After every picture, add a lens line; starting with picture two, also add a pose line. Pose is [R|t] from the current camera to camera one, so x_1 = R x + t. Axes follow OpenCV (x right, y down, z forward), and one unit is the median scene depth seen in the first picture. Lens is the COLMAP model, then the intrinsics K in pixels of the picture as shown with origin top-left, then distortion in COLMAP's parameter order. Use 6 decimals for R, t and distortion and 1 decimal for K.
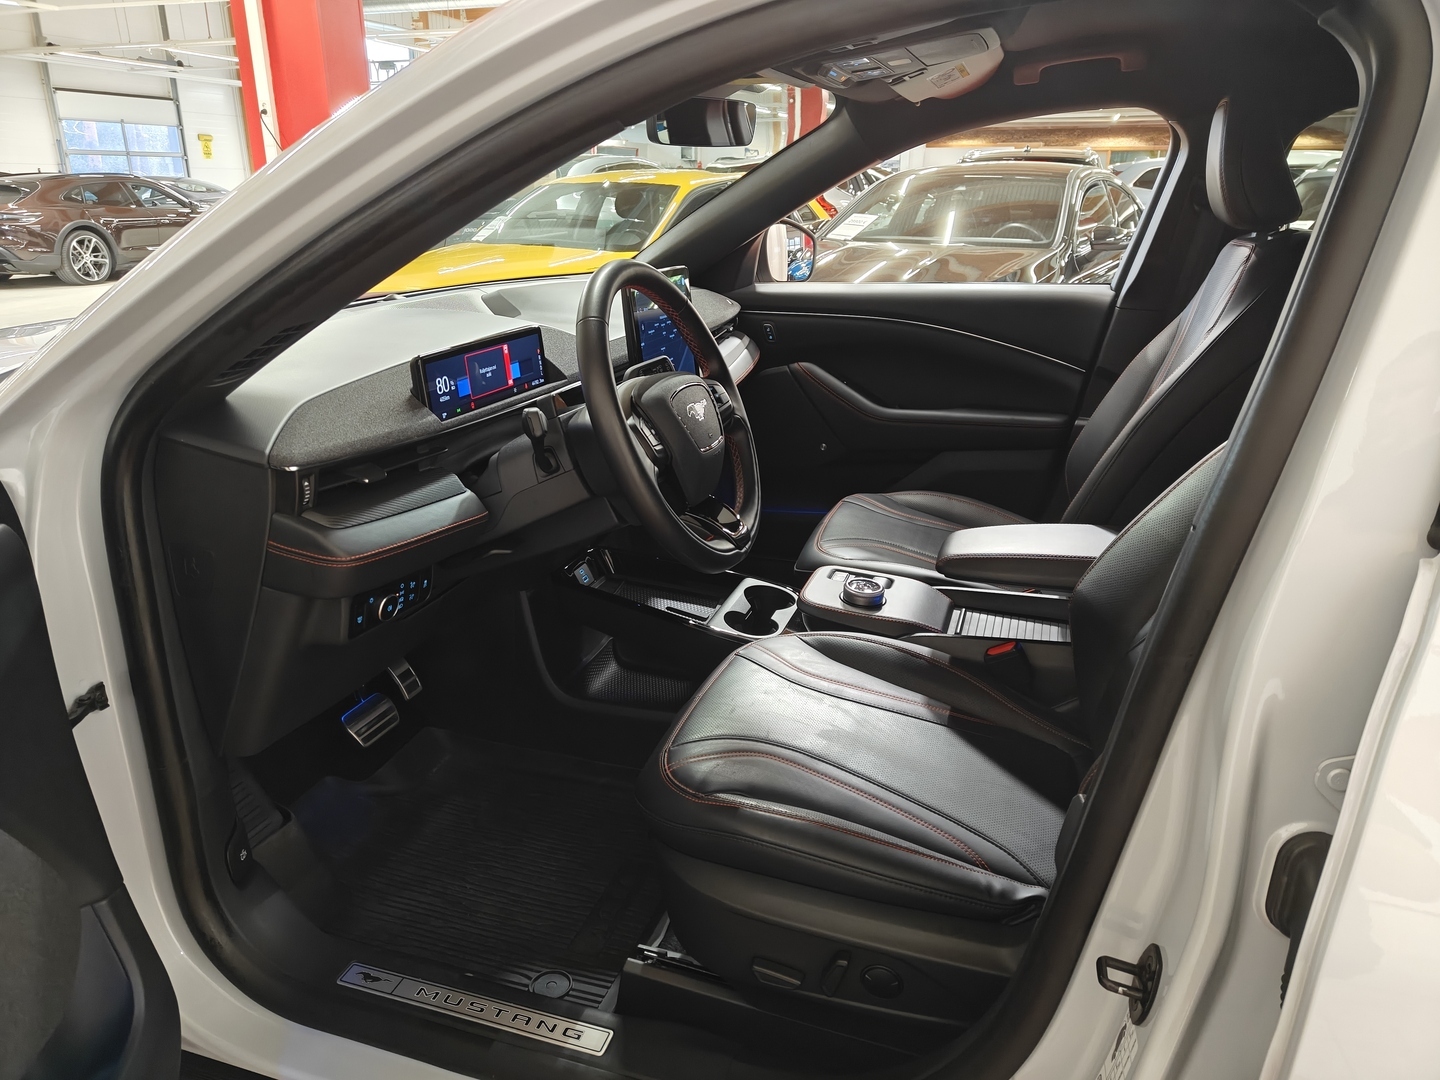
lens RADIAL K [[999.8, 0, 724.9], [0, 999.8, 536.2], [0, 0, 1]] dist [0.031604, -0.001349]
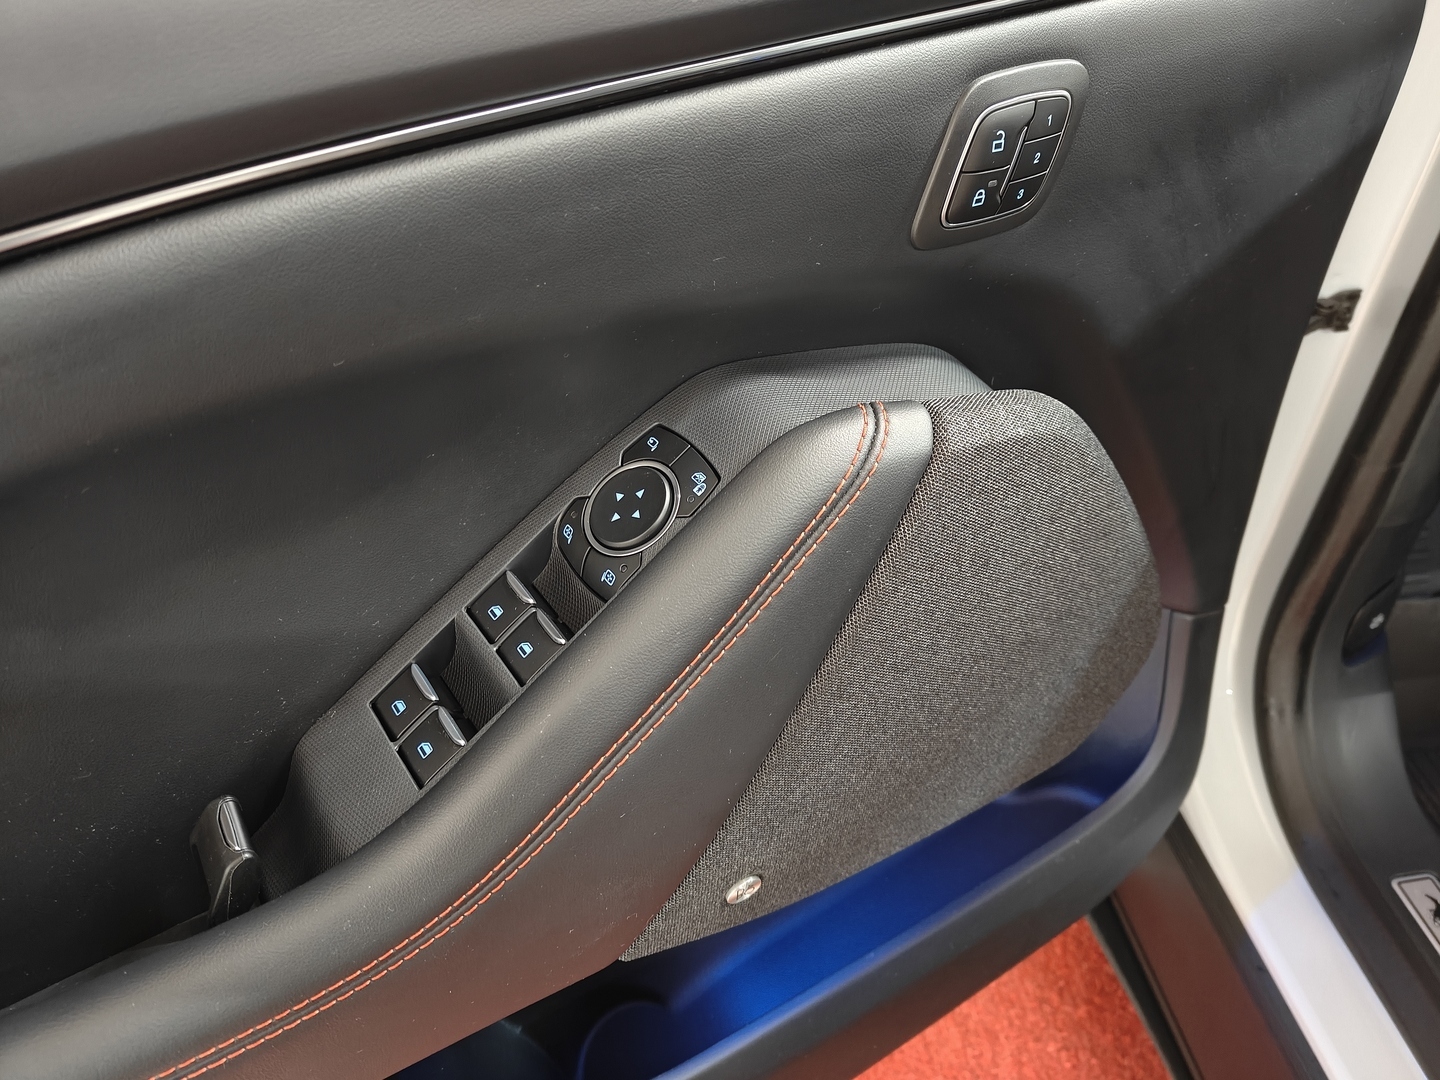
lens RADIAL K [[999.8, 0, 724.9], [0, 999.8, 536.2], [0, 0, 1]] dist [0.031604, -0.001349]
pose [[0.414183, 0.569207, -0.710250, -0.207867], [-0.280080, 0.822170, 0.495573, 0.058427], [0.866030, -0.006331, 0.499953, 0.287628]]
